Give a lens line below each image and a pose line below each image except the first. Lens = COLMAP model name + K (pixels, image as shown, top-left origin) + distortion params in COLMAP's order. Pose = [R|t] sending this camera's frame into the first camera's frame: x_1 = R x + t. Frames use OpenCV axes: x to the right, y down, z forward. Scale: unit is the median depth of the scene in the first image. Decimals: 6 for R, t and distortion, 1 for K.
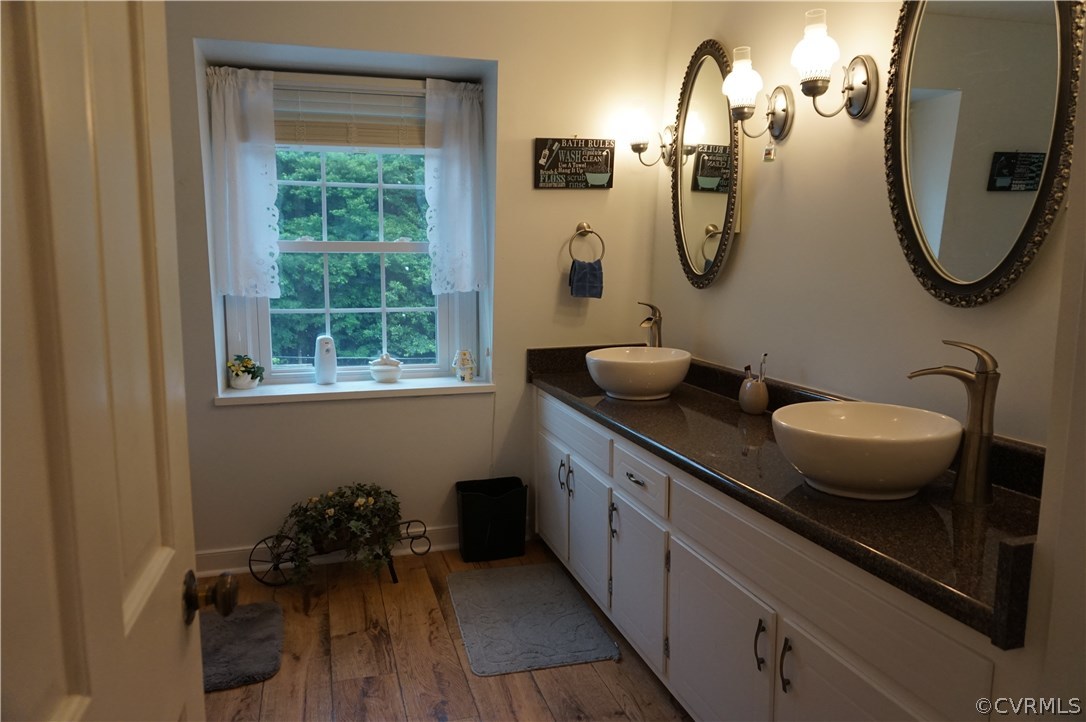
lens RADIAL K [[753.0, 0, 539.1], [0, 753.0, 361.7], [0, 0, 1]] dist [-0.012773, 0.021186]
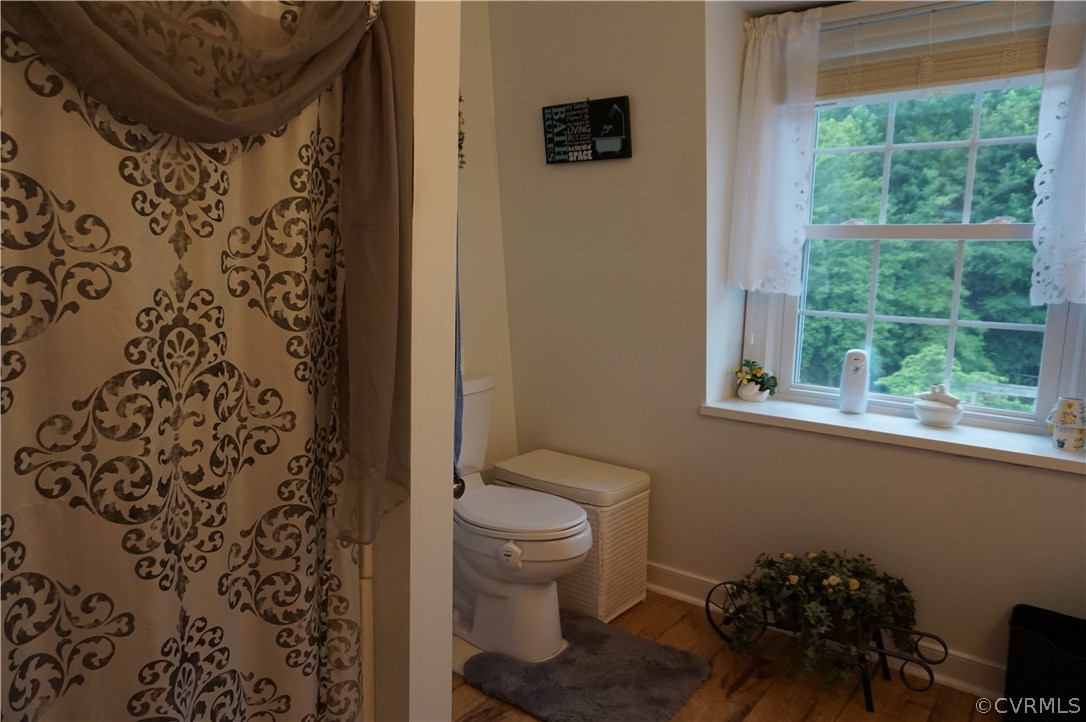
lens RADIAL K [[753.0, 0, 544.6], [0, 753.0, 362.8], [0, 0, 1]] dist [-0.012773, 0.021186]
pose [[0.575984, 0.127731, -0.807420, 0.156941], [-0.123352, 0.989988, 0.068618, -0.036667], [0.808101, 0.060074, 0.585973, 0.323892]]
